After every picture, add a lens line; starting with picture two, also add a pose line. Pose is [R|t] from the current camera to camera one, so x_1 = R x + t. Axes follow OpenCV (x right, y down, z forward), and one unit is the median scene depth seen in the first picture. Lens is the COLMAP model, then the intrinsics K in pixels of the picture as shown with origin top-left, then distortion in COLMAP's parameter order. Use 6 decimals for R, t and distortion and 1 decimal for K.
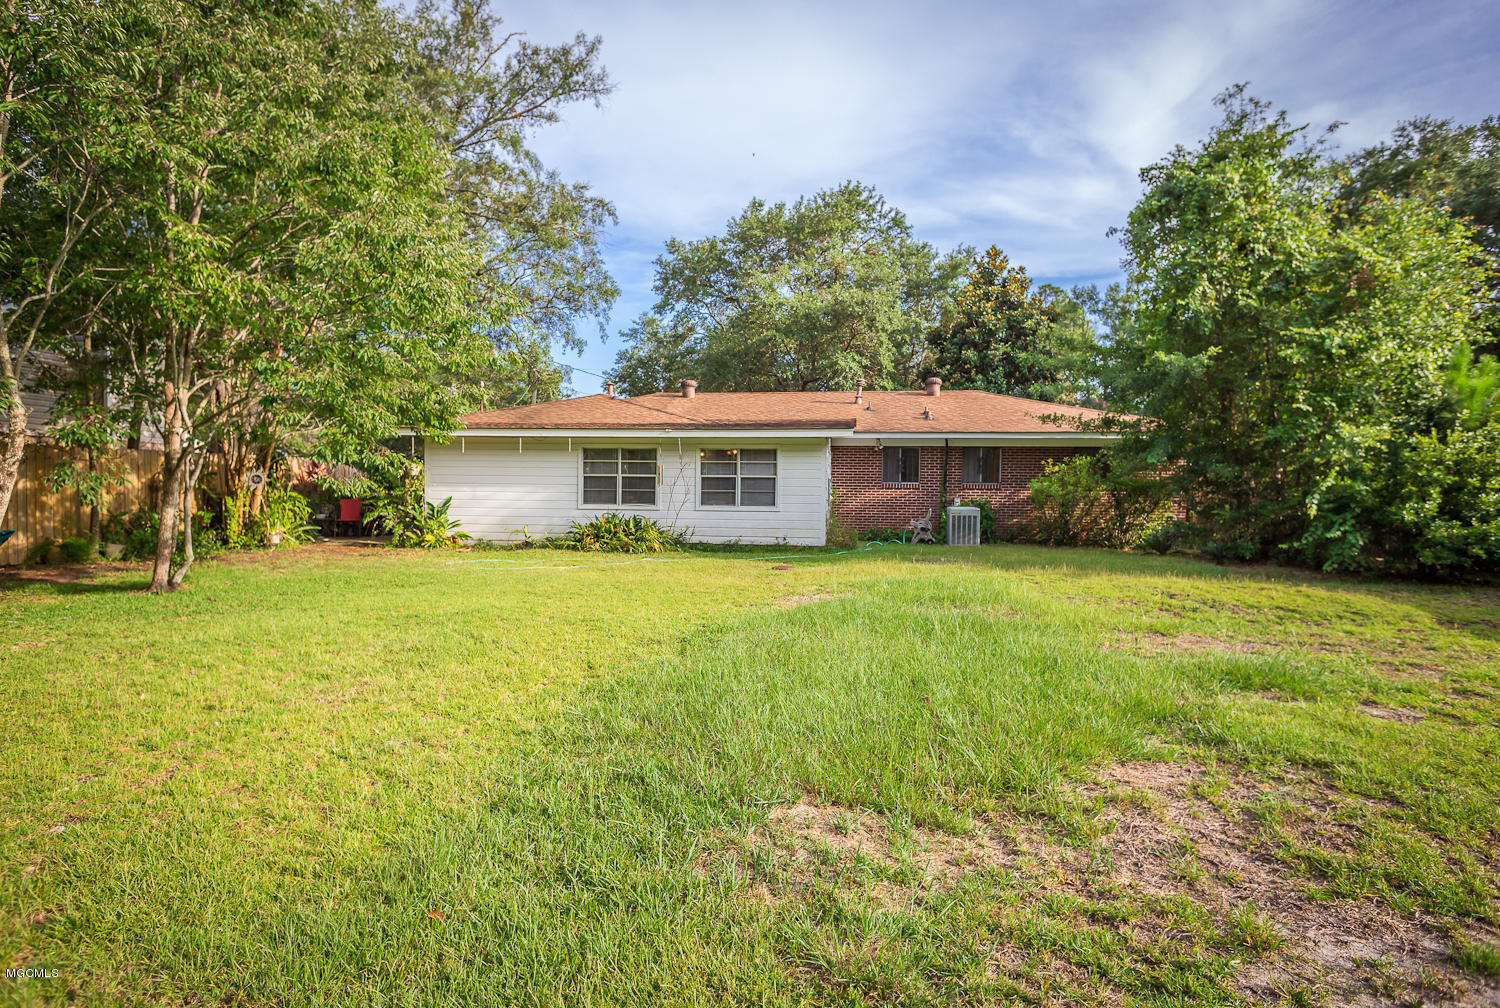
lens RADIAL K [[858.5, 0, 745.1], [0, 858.5, 505.6], [0, 0, 1]] dist [0.000389, 0.006966]
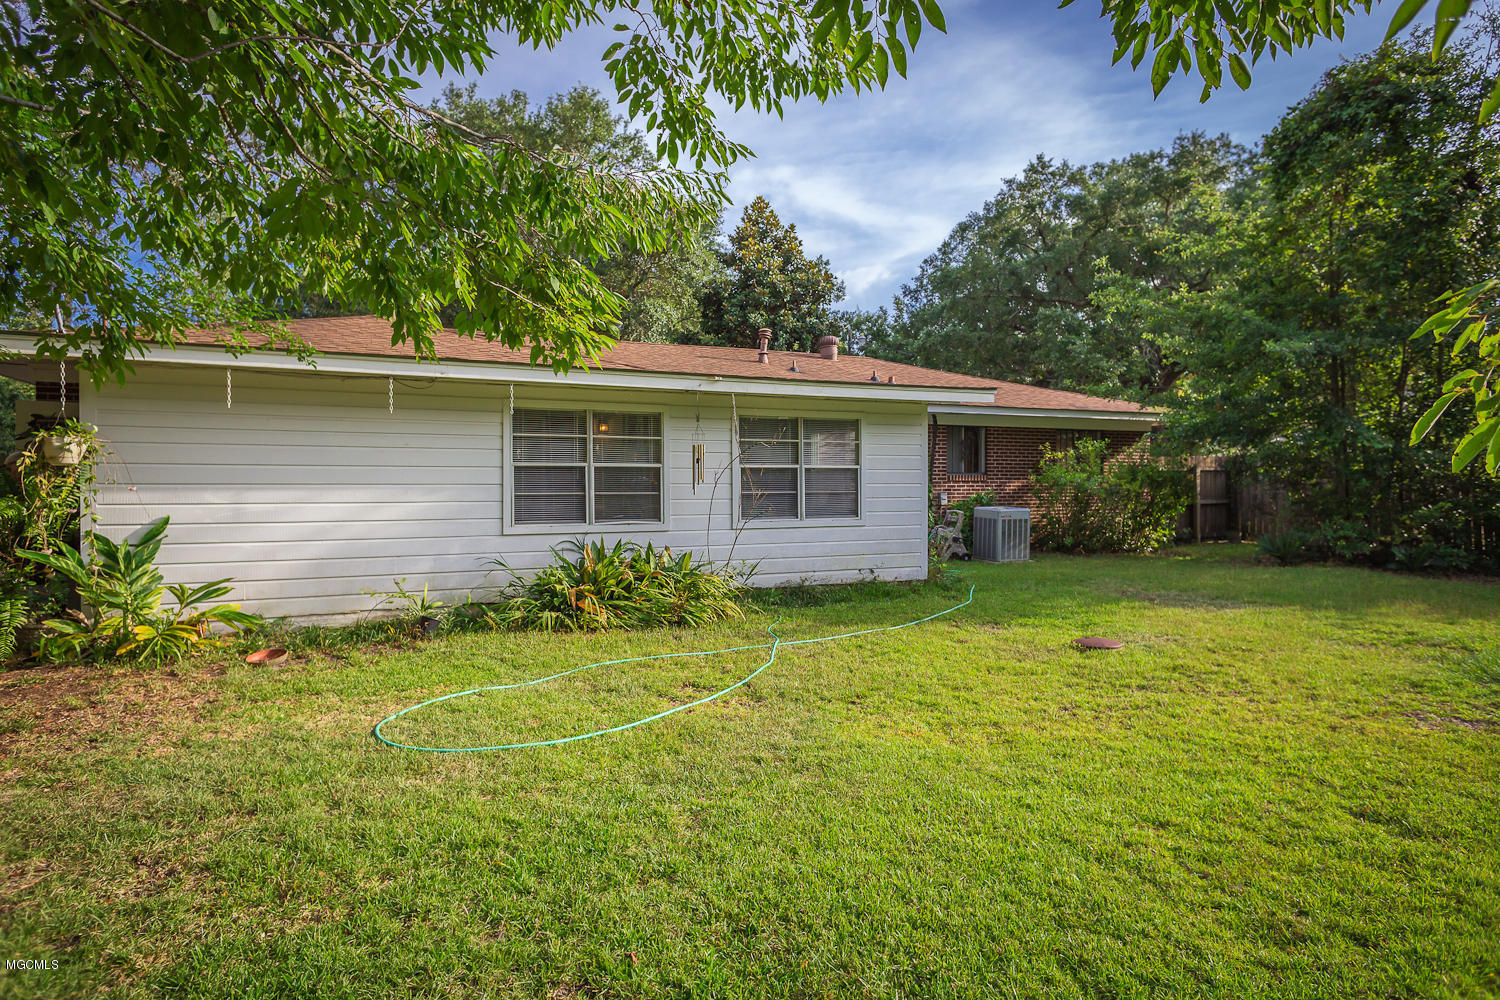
lens RADIAL K [[858.5, 0, 754.5], [0, 858.5, 489.5], [0, 0, 1]] dist [0.000389, 0.006966]
pose [[0.842940, -0.015756, 0.537777, -0.336238], [0.017631, 0.999843, 0.001659, -0.019944], [-0.537719, 0.008083, 0.843086, 0.530190]]
